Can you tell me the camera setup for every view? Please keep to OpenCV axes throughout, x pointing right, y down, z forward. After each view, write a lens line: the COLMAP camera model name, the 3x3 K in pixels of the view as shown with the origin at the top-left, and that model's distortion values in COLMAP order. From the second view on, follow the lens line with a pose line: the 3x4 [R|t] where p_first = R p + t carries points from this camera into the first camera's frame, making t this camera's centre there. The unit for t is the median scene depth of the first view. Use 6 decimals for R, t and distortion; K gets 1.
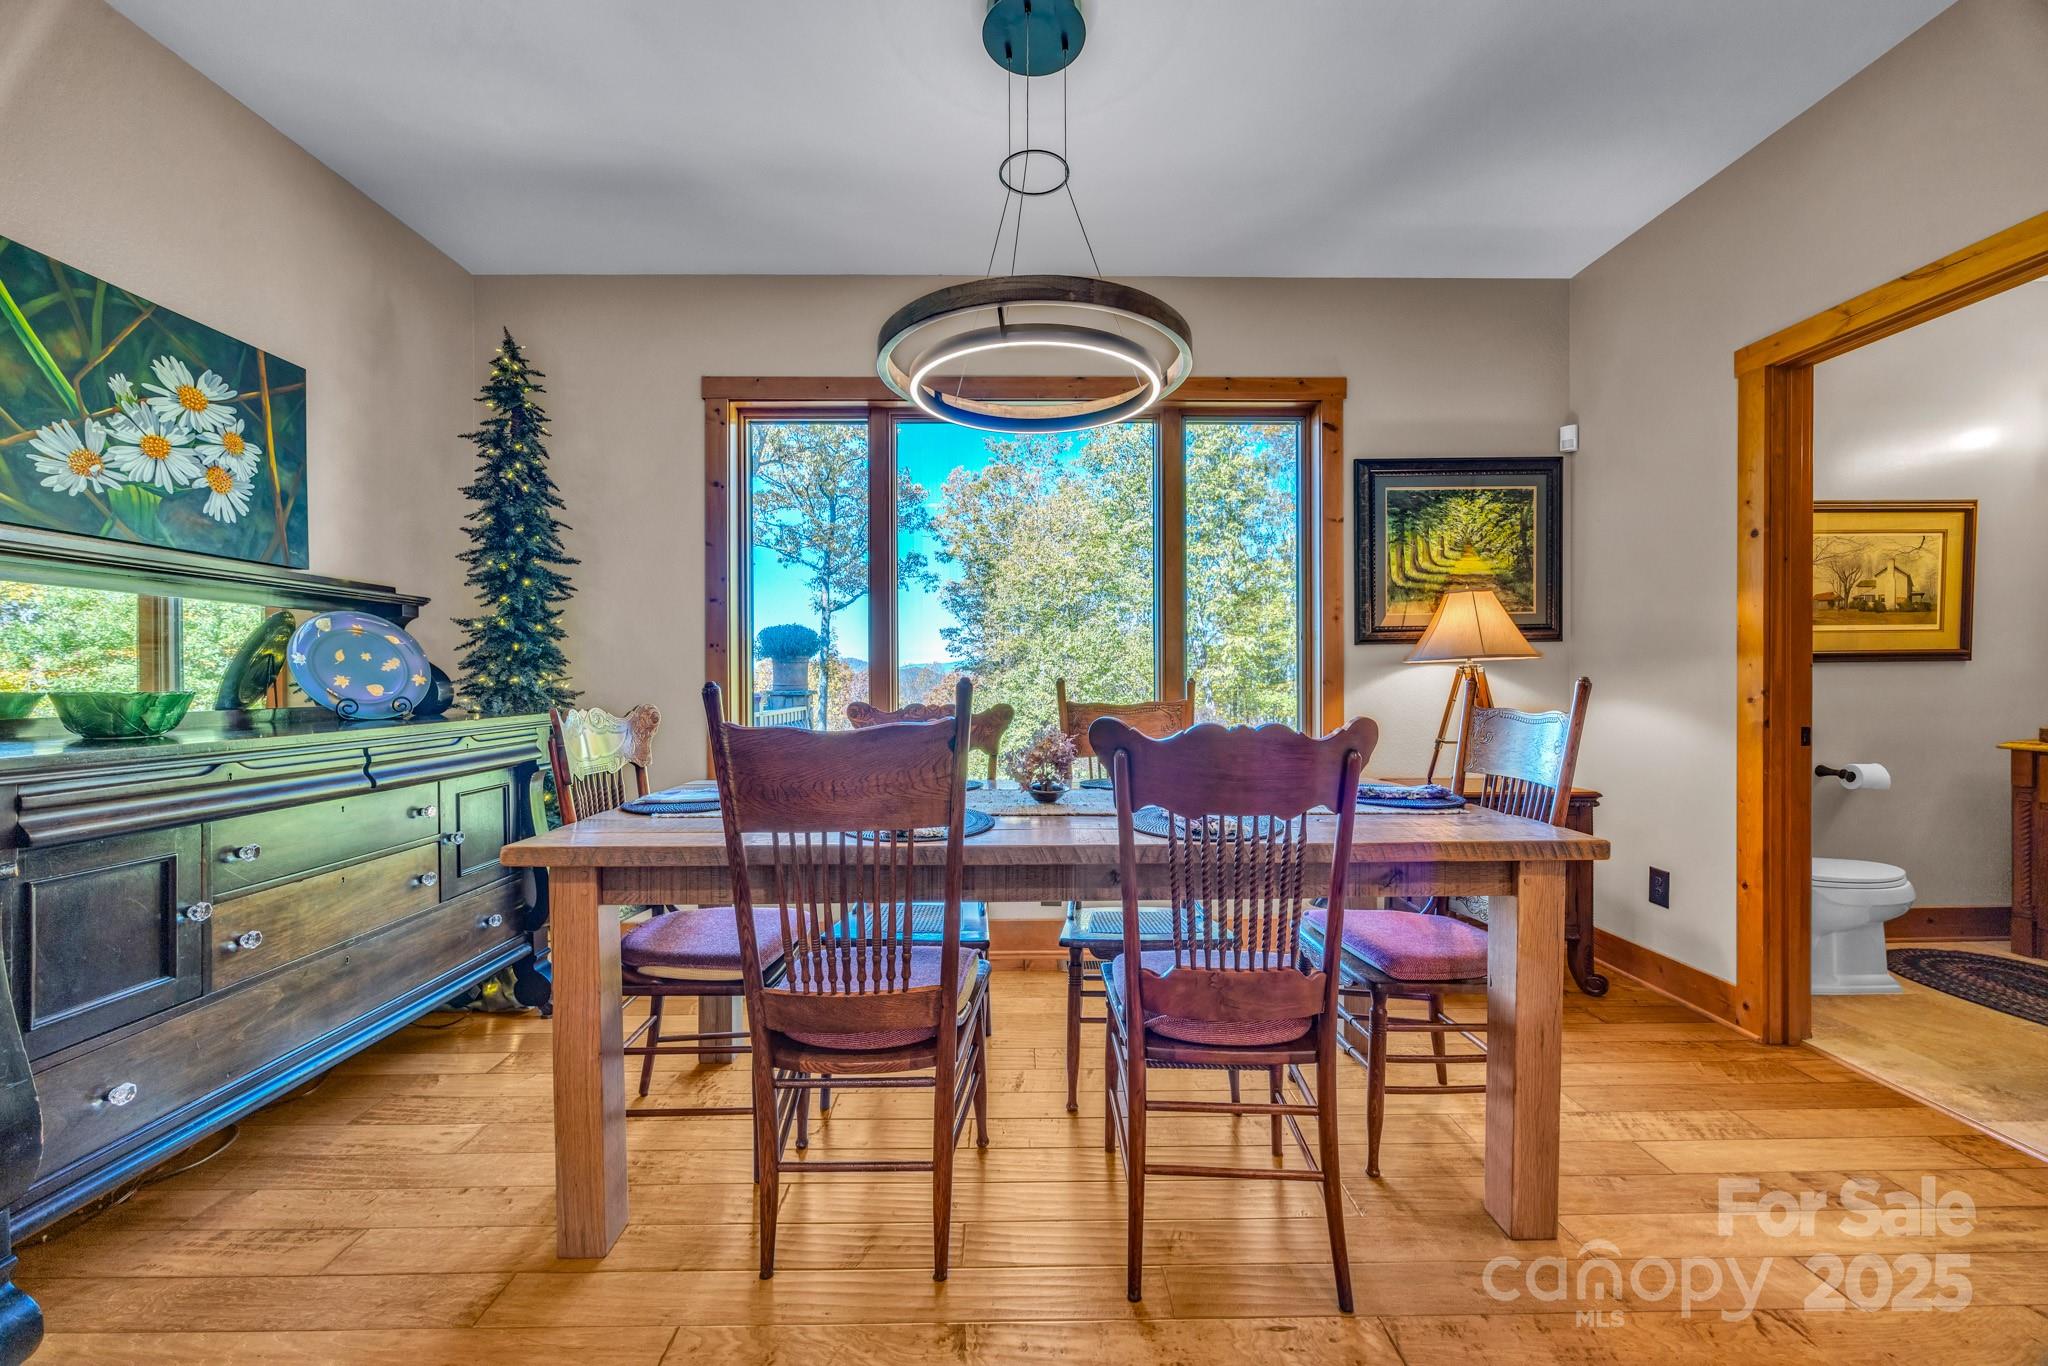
lens RADIAL K [[786.0, 0, 1025.7], [0, 786.0, 682.2], [0, 0, 1]] dist [-0.003771, 0.000244]
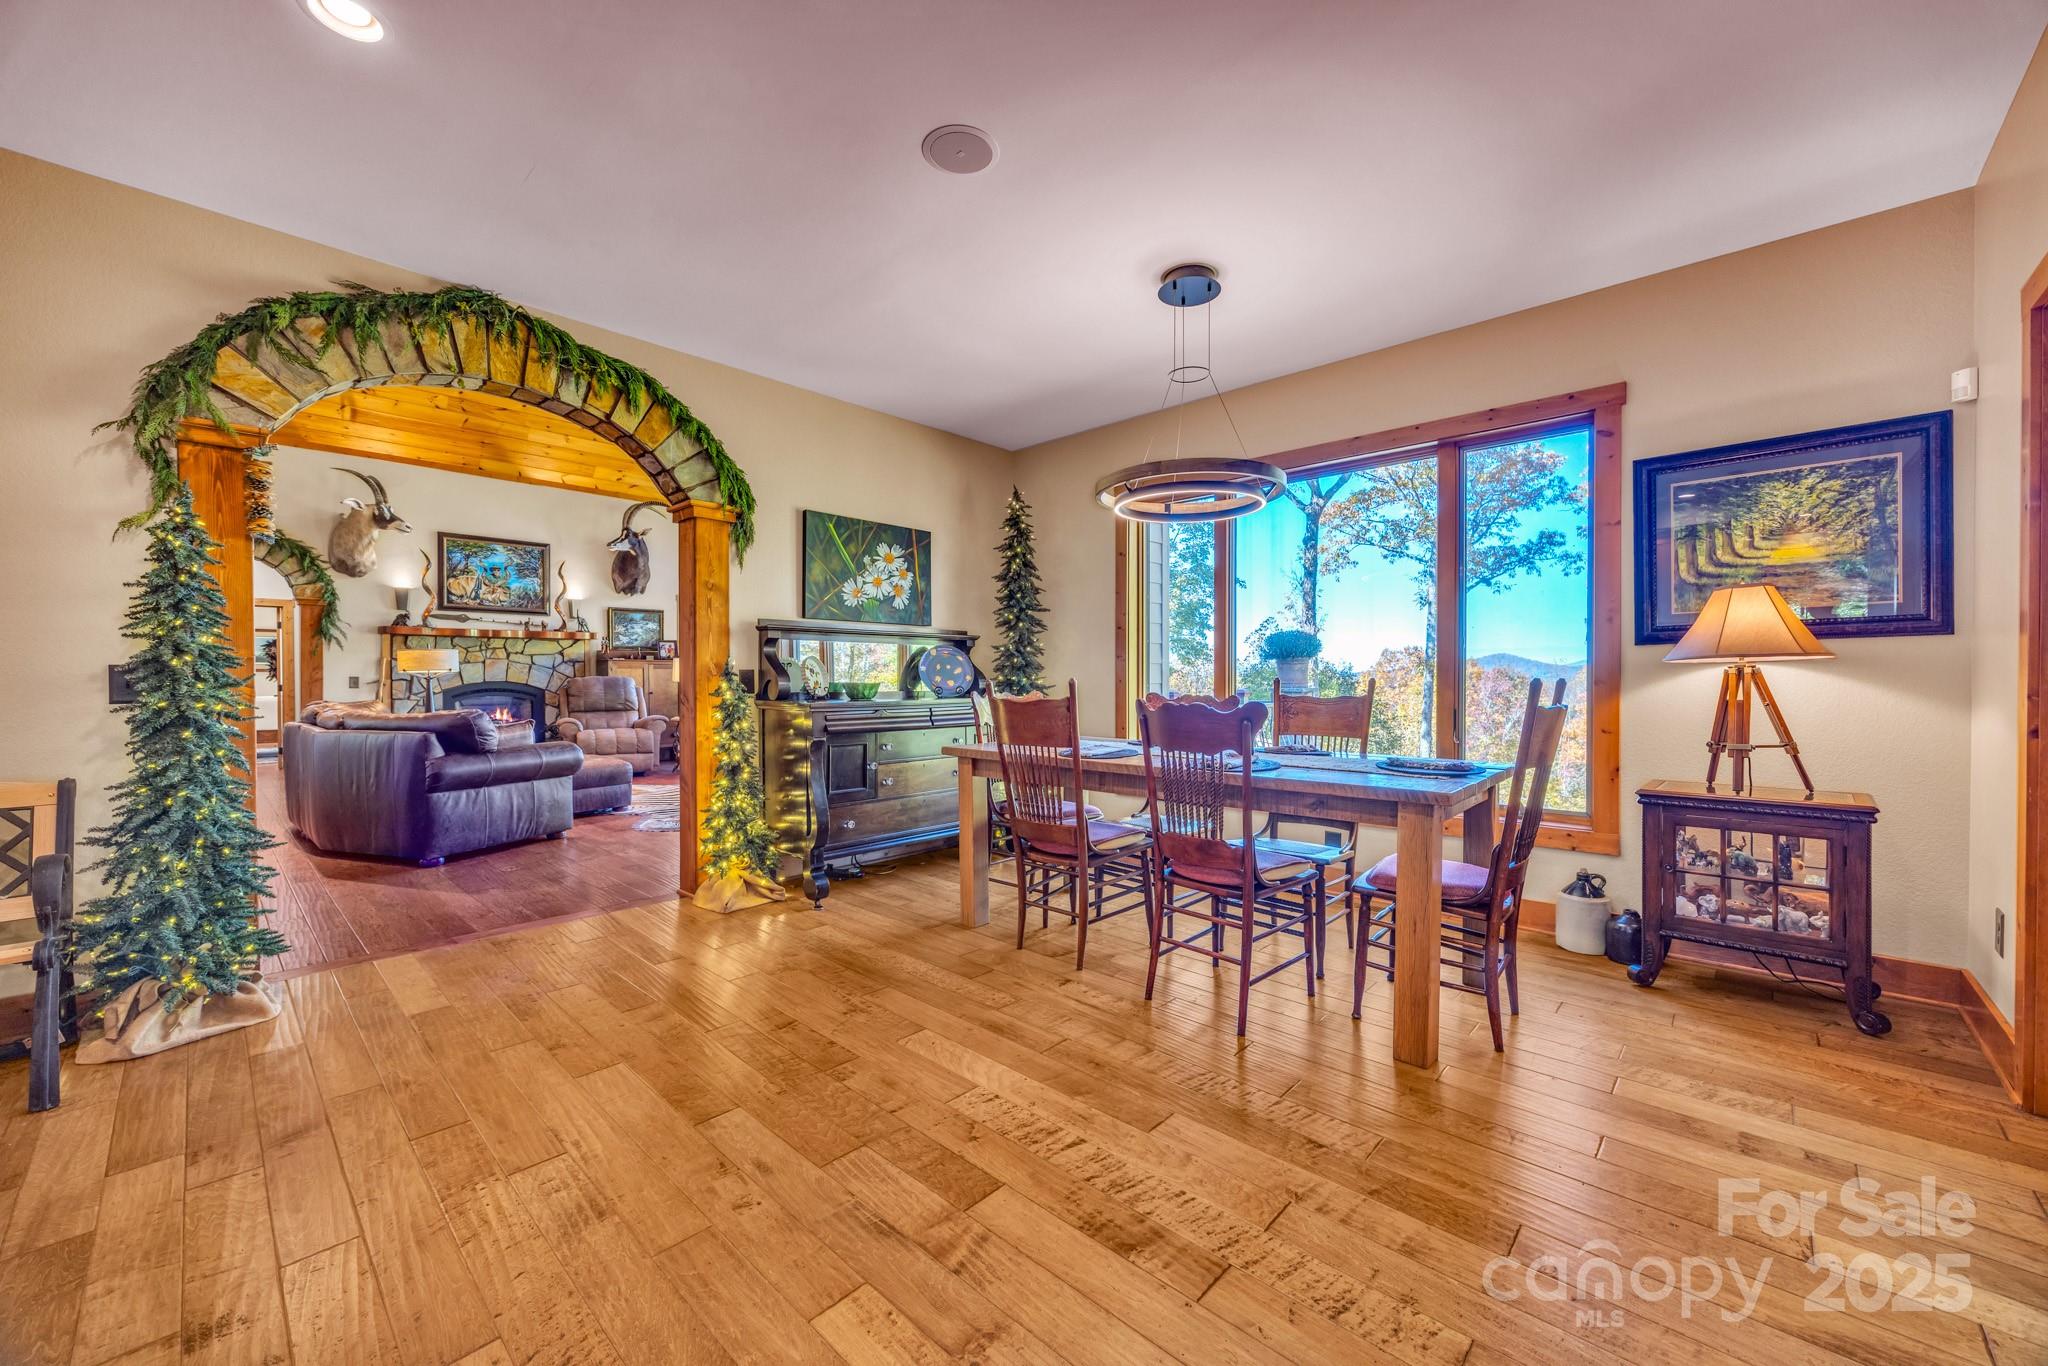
lens RADIAL K [[786.0, 0, 1024.0], [0, 786.0, 683.6], [0, 0, 1]] dist [-0.003771, 0.000244]
pose [[0.719484, 0.007073, -0.694473, 0.601578], [-0.003866, 0.999973, 0.006179, -0.001289], [0.694498, -0.001760, 0.719492, -0.289908]]
